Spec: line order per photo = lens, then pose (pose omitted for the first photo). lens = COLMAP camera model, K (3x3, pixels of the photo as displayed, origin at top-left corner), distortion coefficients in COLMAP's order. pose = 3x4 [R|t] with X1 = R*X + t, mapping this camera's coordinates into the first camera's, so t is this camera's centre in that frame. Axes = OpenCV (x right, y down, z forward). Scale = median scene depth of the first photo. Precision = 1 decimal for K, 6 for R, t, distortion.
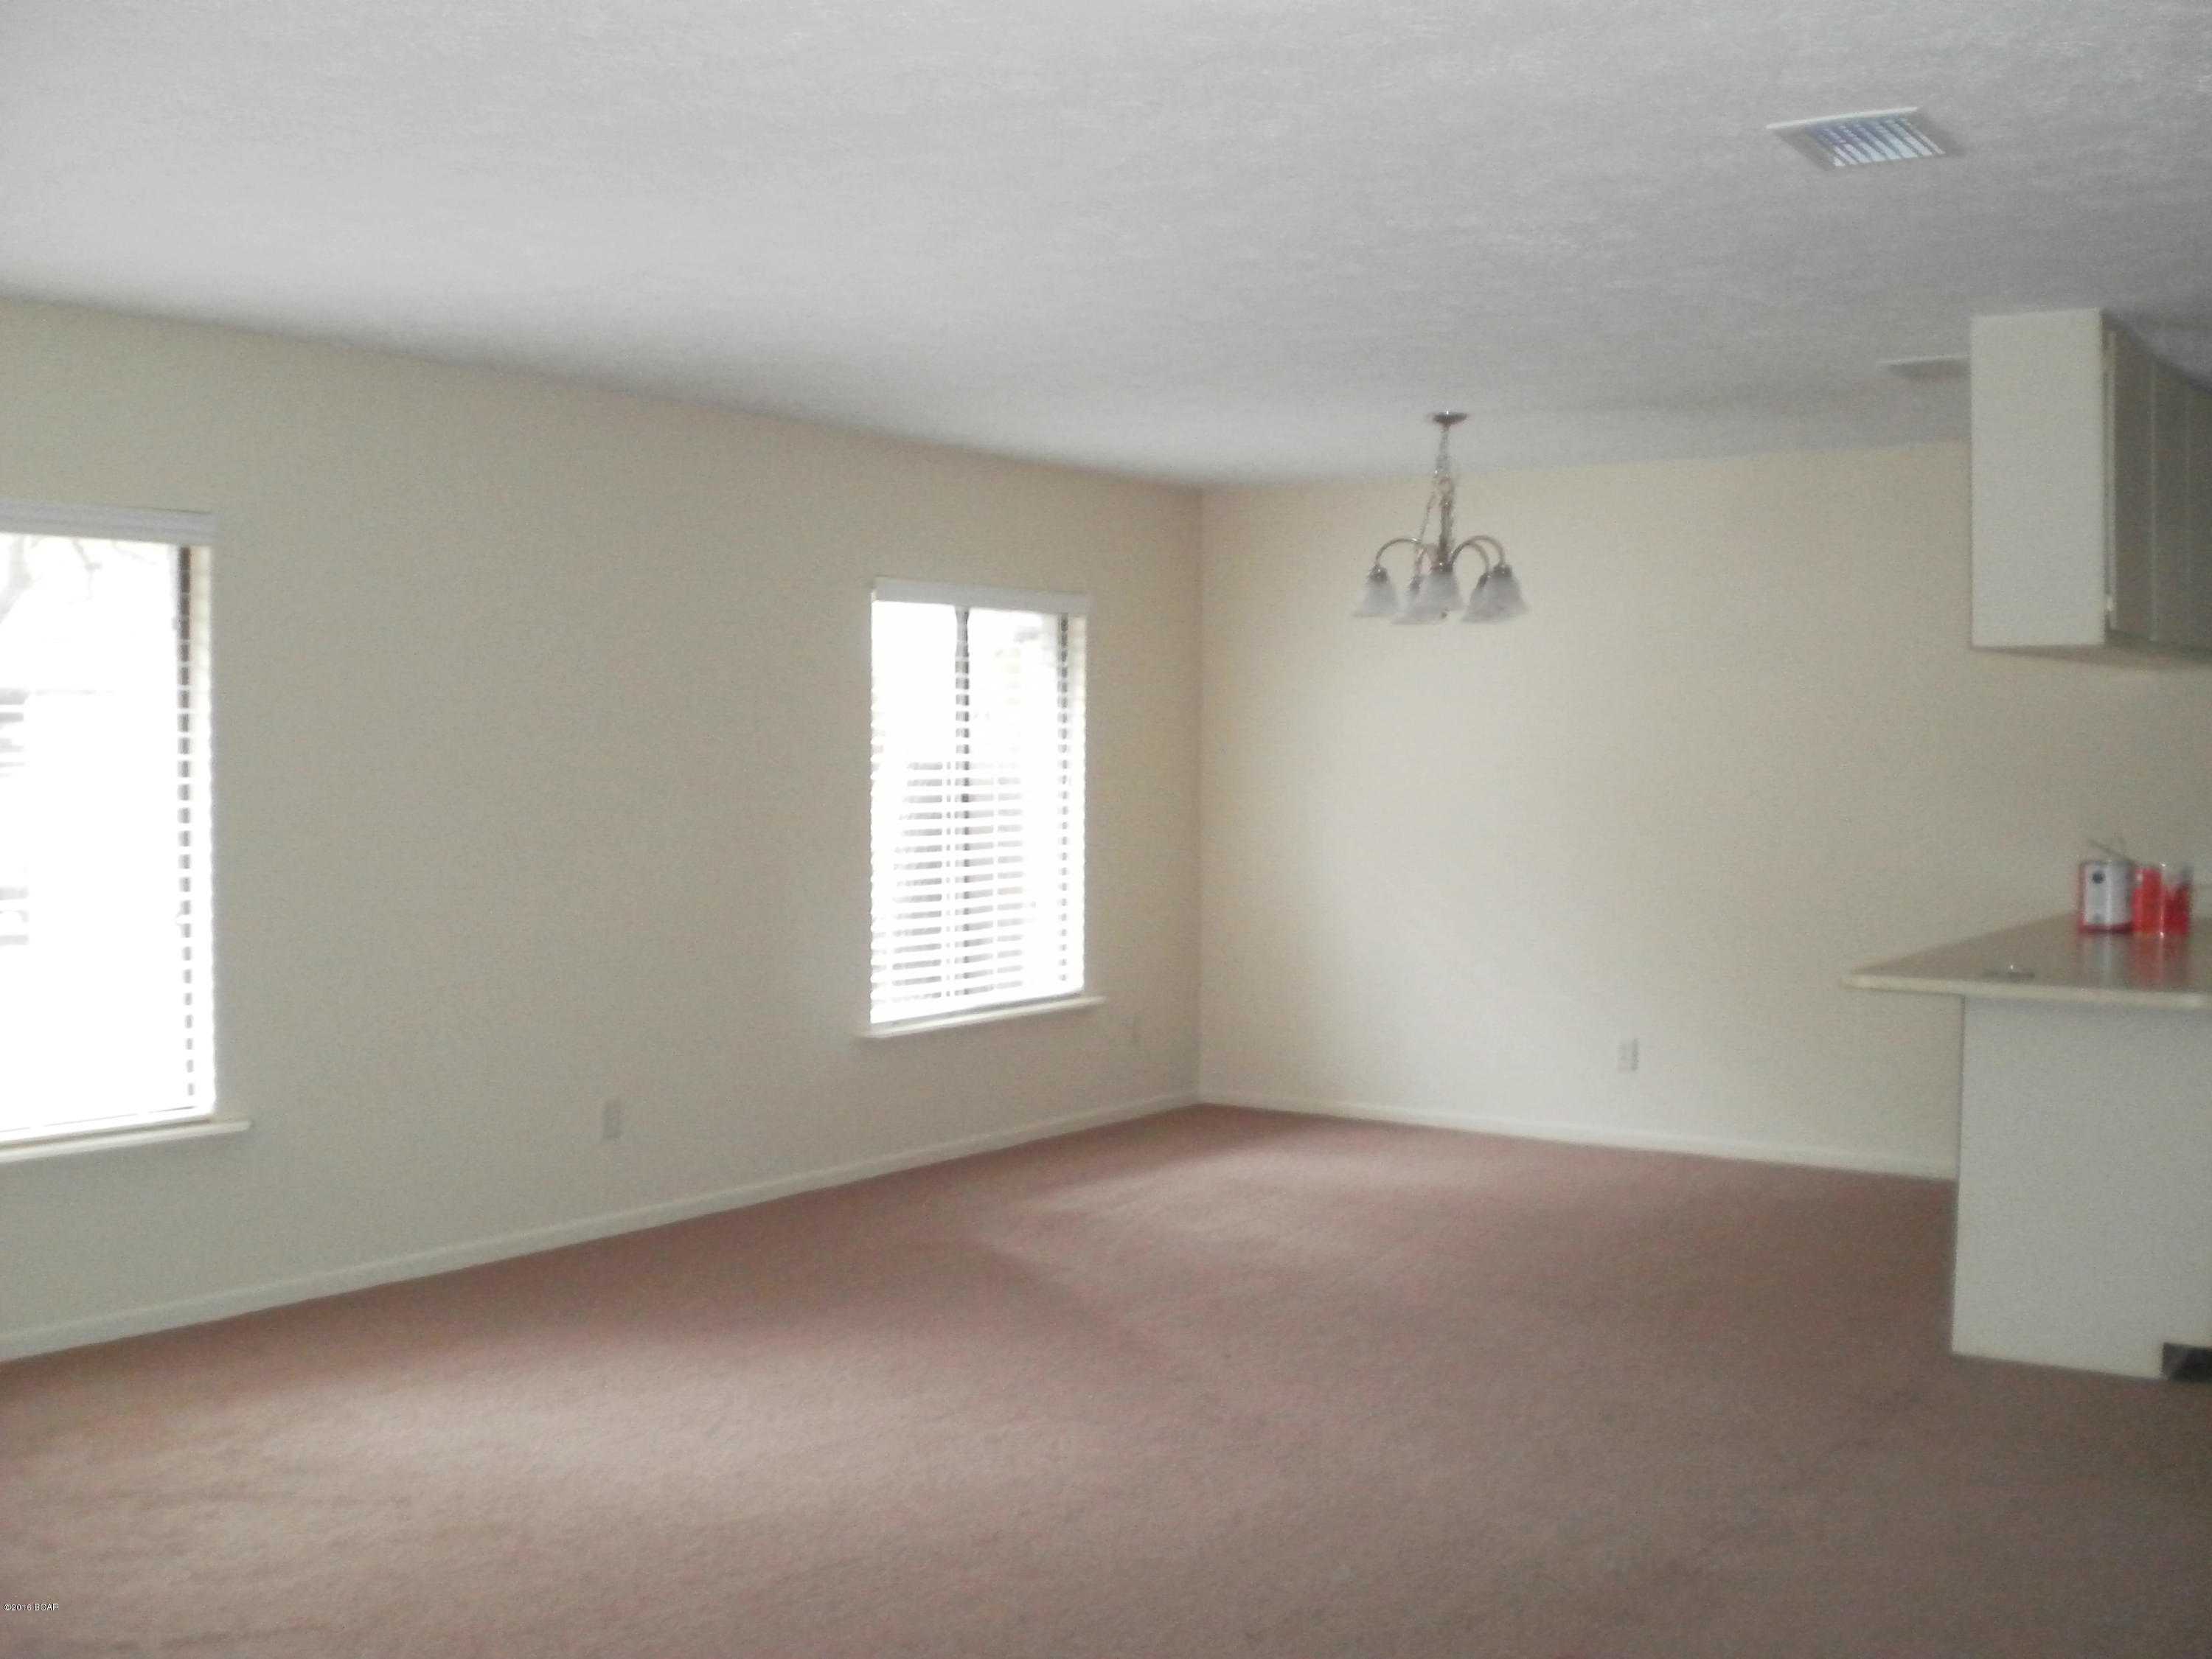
lens RADIAL K [[2333.6, 0, 1106.0], [0, 2333.6, 829.5], [0, 0, 1]] dist [-0.003471, -0.545797]
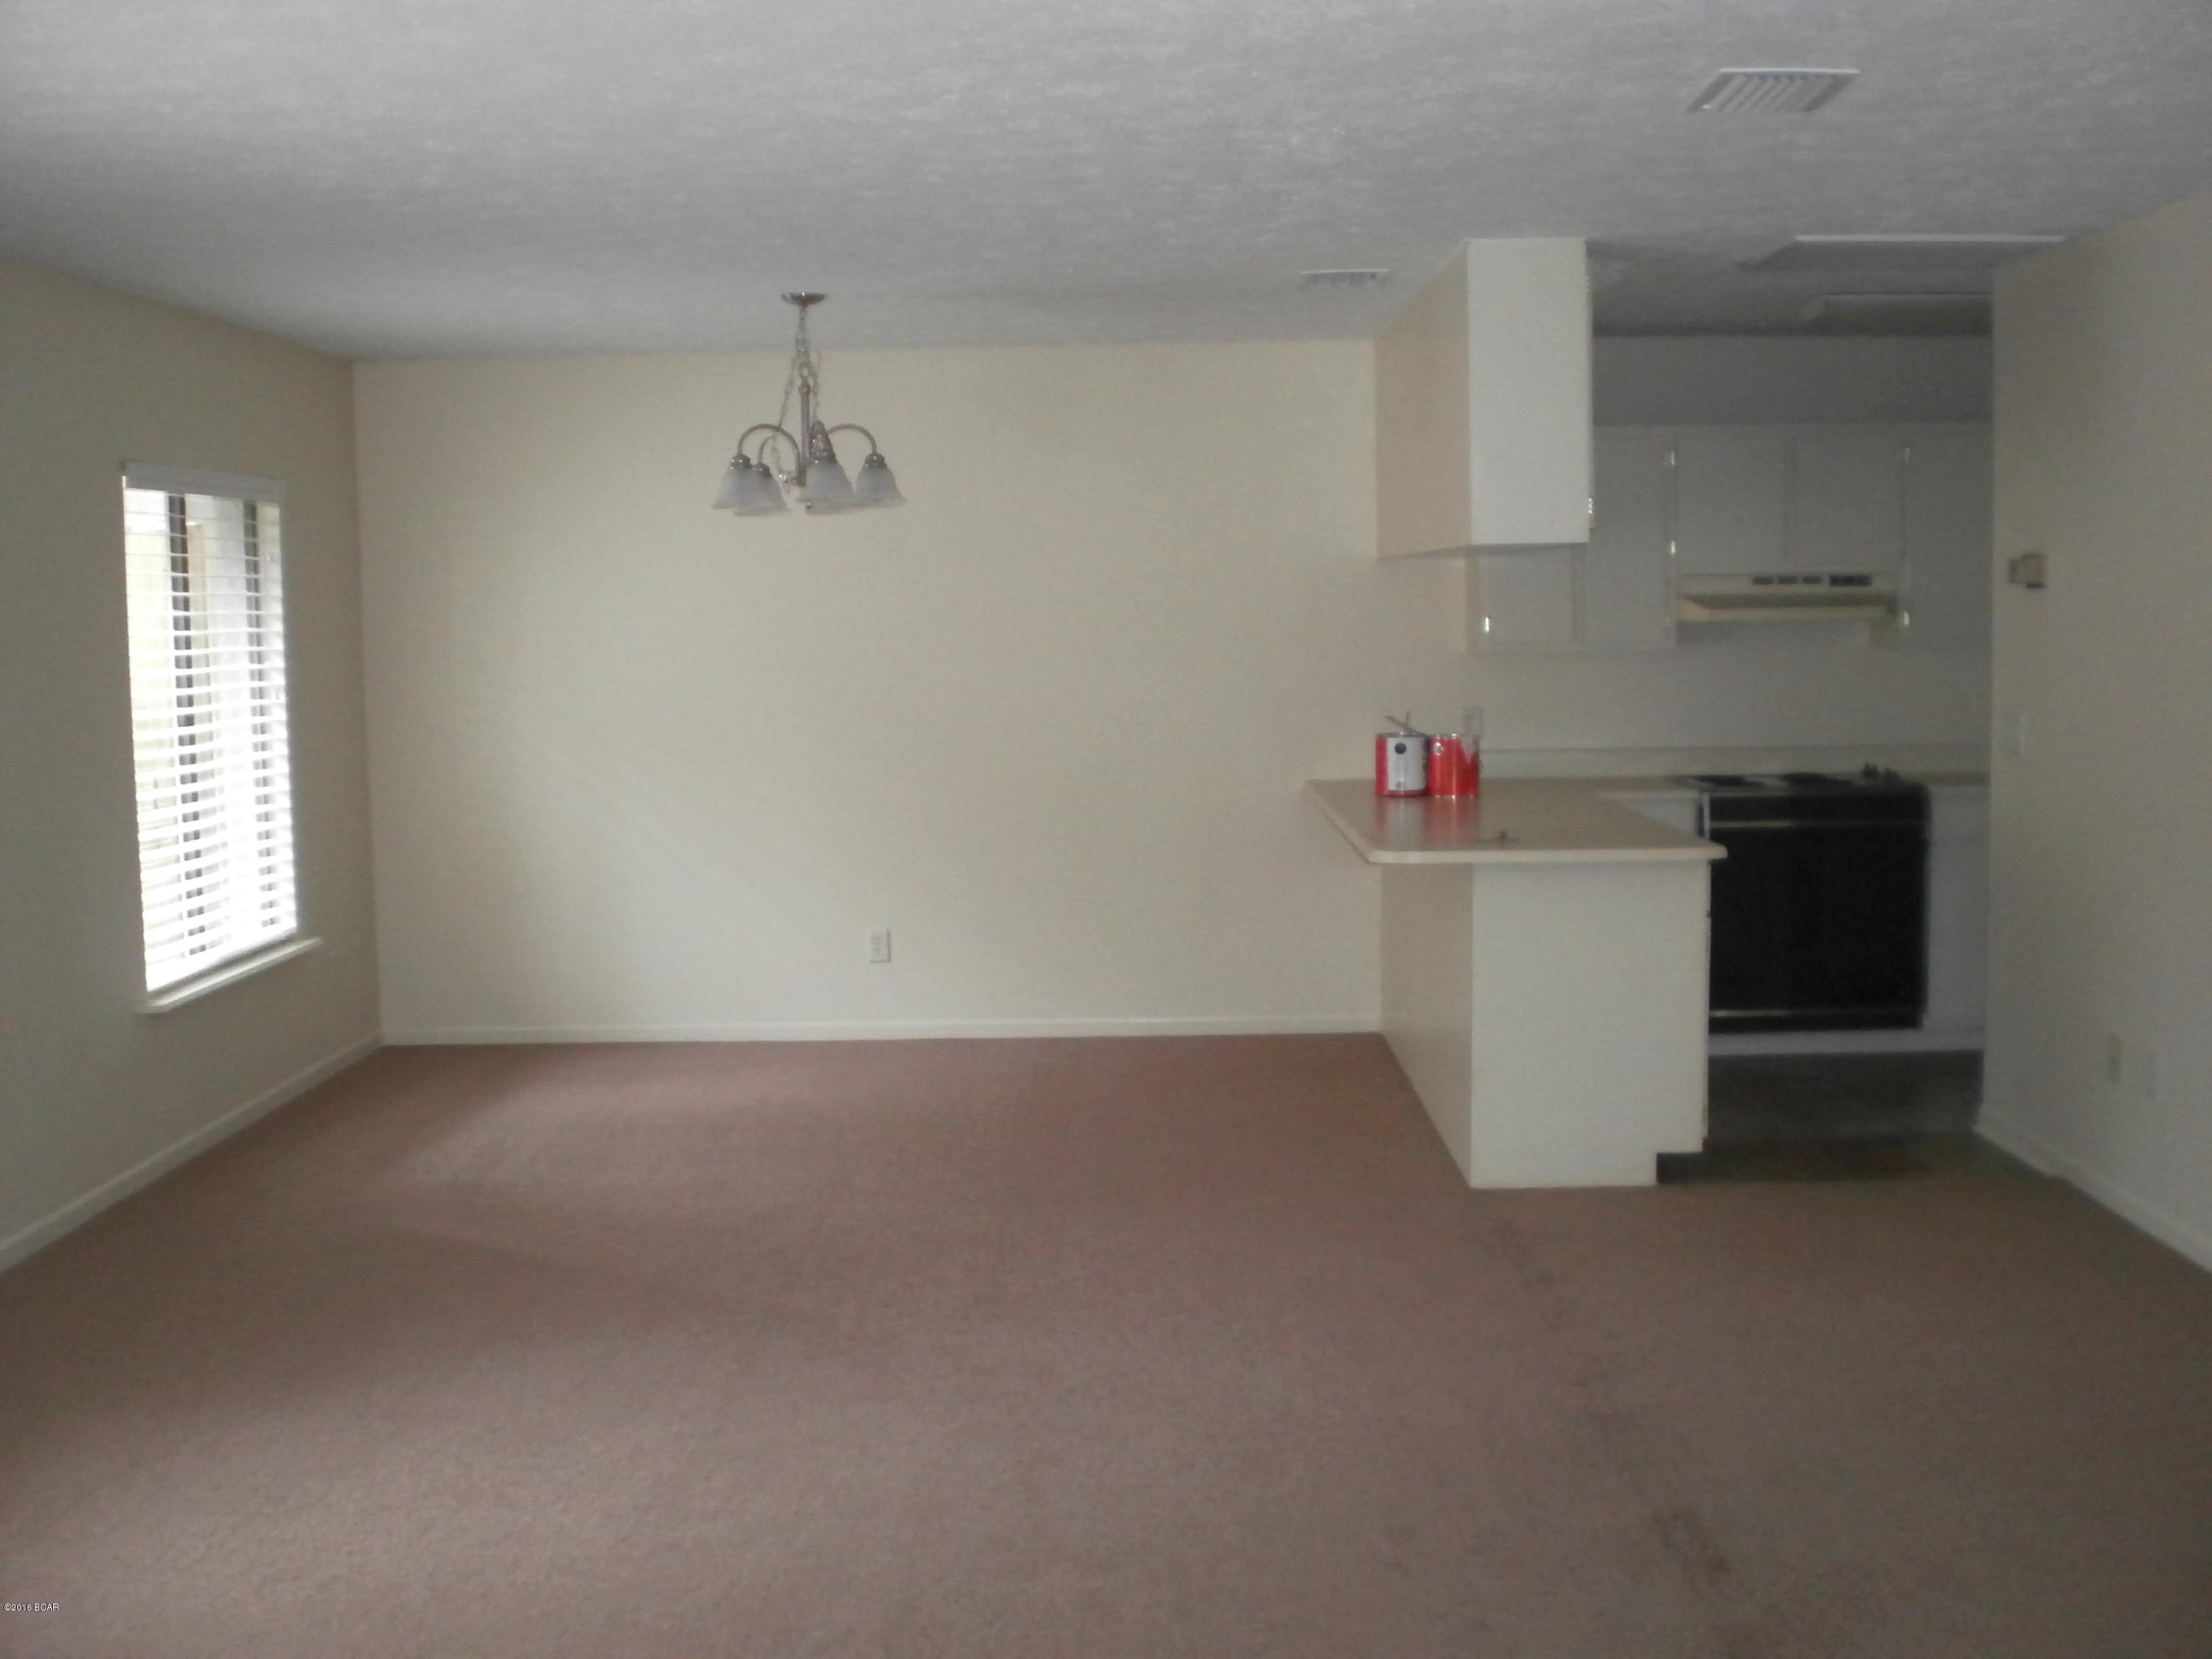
lens RADIAL K [[2333.6, 0, 1106.0], [0, 2333.6, 829.5], [0, 0, 1]] dist [-0.003471, -0.545797]
pose [[0.810555, -0.070806, 0.581366, -0.319752], [0.038377, 0.996953, 0.067915, -0.020503], [-0.584404, -0.032737, 0.810803, 0.152212]]
